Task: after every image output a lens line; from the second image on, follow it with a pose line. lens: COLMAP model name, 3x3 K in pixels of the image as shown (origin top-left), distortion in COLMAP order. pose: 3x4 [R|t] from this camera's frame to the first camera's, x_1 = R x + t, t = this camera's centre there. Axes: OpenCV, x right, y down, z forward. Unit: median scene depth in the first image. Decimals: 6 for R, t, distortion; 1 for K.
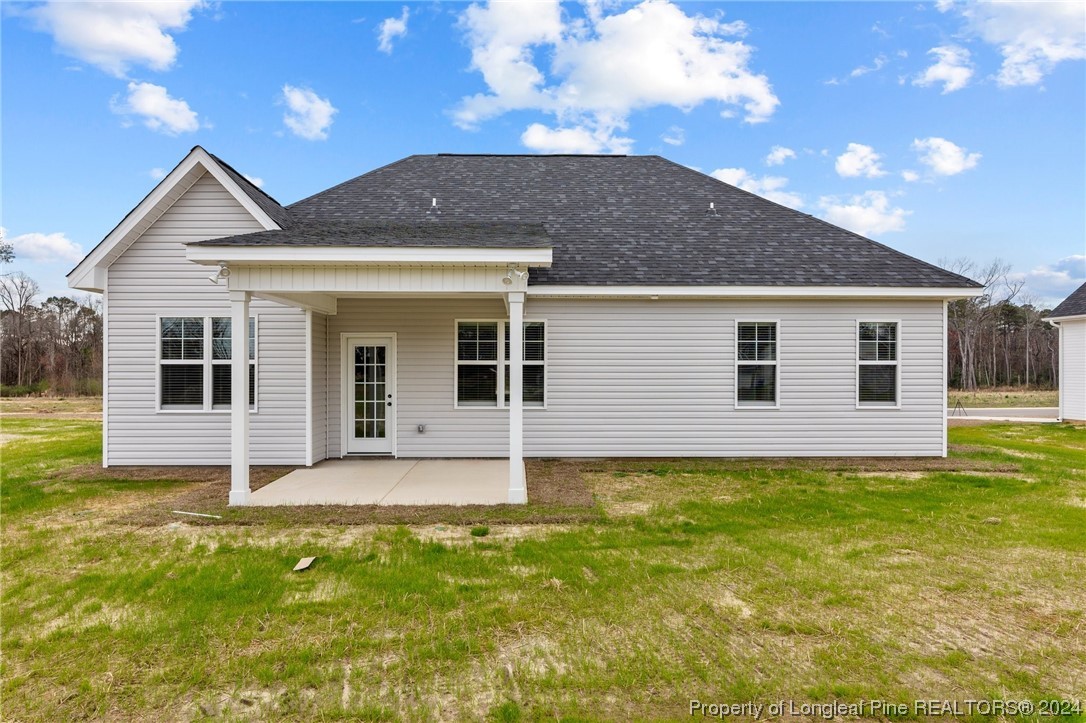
lens RADIAL K [[667.0, 0, 511.9], [0, 667.0, 380.6], [0, 0, 1]] dist [-0.001697, -0.001806]
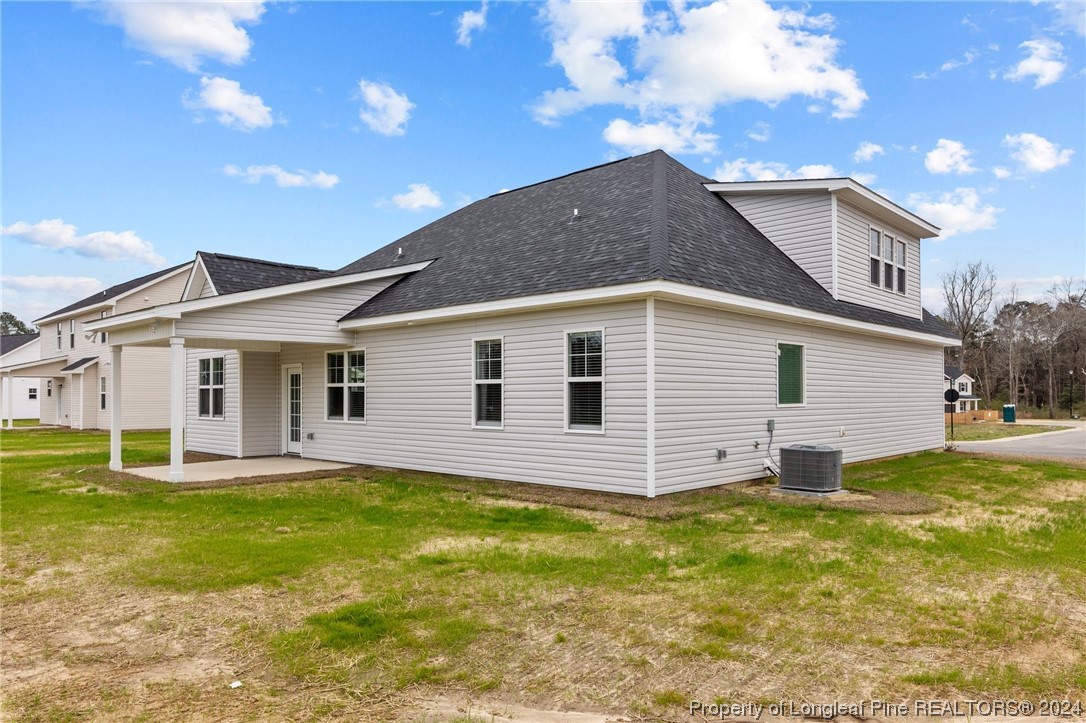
lens RADIAL K [[745.4, 0, 539.5], [0, 745.4, 362.4], [0, 0, 1]] dist [-0.044857, 0.000969]
pose [[0.711766, -0.032910, -0.701645, 1.189438], [0.002558, 0.999017, -0.044264, -0.006384], [0.702412, 0.029711, 0.711150, 0.276711]]
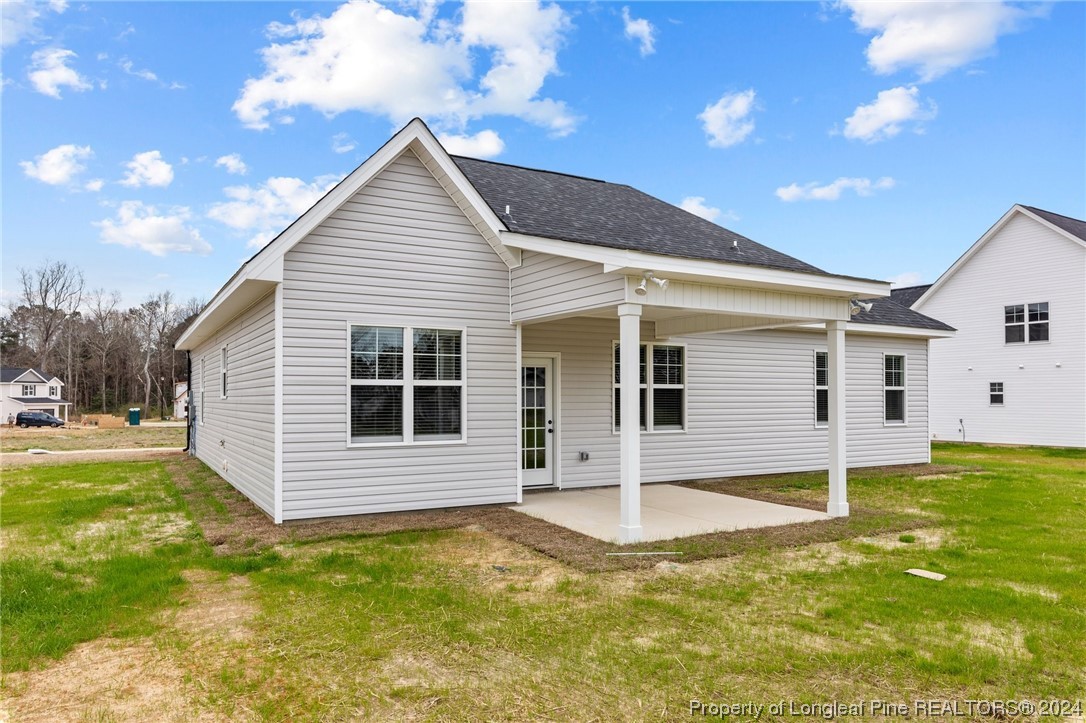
lens RADIAL K [[745.4, 0, 534.1], [0, 745.4, 363.5], [0, 0, 1]] dist [-0.044857, 0.000969]
pose [[0.884601, 0.021994, 0.465829, -0.678760], [-0.000268, 0.998911, -0.046656, -0.009075], [-0.466348, 0.041147, 0.883644, 0.106222]]
